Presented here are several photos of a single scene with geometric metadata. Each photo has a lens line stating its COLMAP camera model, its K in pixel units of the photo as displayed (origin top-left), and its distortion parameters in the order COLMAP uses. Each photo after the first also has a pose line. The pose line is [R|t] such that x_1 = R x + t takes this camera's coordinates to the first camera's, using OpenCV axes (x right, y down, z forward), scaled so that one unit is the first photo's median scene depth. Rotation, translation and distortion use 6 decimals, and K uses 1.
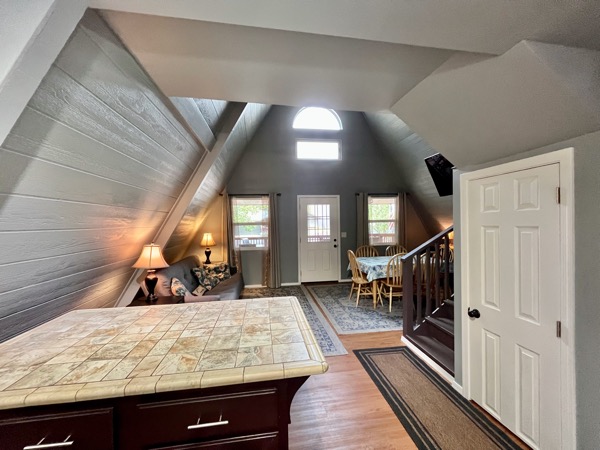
lens RADIAL K [[242.5, 0, 298.8], [0, 242.5, 227.1], [0, 0, 1]] dist [-0.000610, -0.000998]
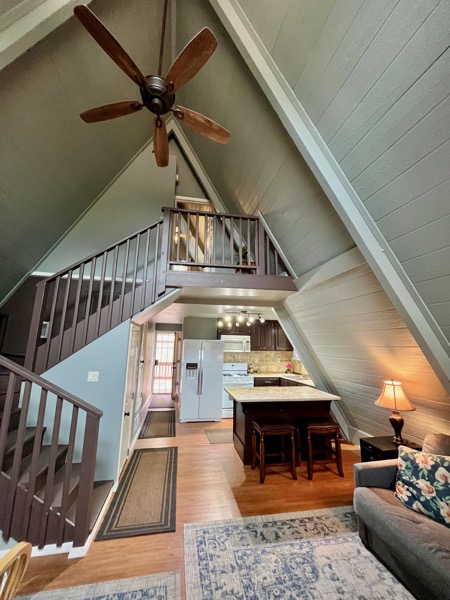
lens RADIAL K [[242.5, 0, 224.6], [0, 242.5, 298.5], [0, 0, 1]] dist [-0.000610, -0.000998]
pose [[-0.998957, -0.011678, -0.044150, 0.075386], [-0.004199, 0.986145, -0.165834, -0.062072], [0.045475, -0.165475, -0.985165, 1.309995]]
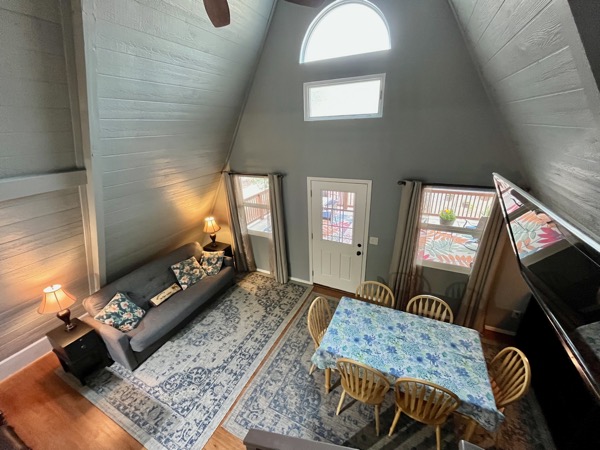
lens RADIAL K [[242.5, 0, 298.5], [0, 242.5, 226.5], [0, 0, 1]] dist [-0.000610, -0.000998]
pose [[0.822035, 0.206575, -0.530646, 0.529846], [0.013370, 0.924620, 0.380657, -0.377802], [0.569280, -0.320008, 0.757308, 0.593714]]
